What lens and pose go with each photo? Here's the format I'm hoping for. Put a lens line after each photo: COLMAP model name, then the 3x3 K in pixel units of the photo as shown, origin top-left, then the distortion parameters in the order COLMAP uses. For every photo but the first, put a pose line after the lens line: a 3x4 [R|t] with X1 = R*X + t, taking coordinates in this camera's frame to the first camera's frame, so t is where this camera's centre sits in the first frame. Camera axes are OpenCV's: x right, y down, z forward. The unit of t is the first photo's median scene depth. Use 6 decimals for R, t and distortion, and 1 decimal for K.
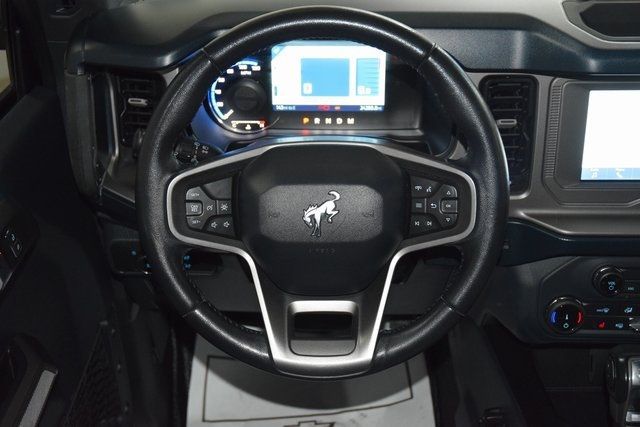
lens RADIAL K [[848.6, 0, 320.0], [0, 848.6, 213.5], [0, 0, 1]] dist [0.009996, 0.007245]
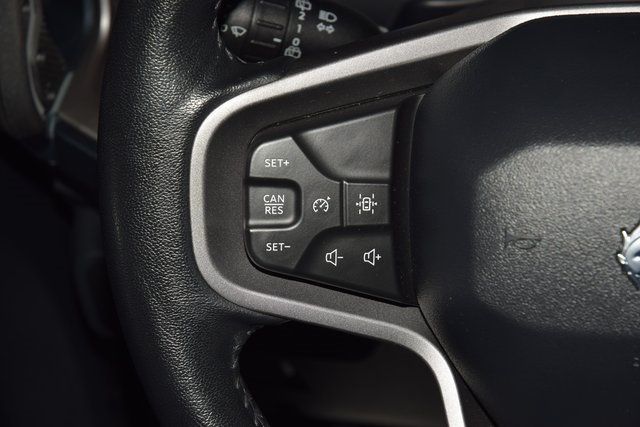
lens RADIAL K [[1916.5, 0, 320.0], [0, 1916.5, 213.5], [0, 0, 1]] dist [0.439442, 0.064434]
pose [[0.986821, 0.037301, -0.157457, -0.015705], [-0.033584, 0.999092, 0.026206, -0.022105], [0.158292, -0.020573, 0.987178, 0.279946]]
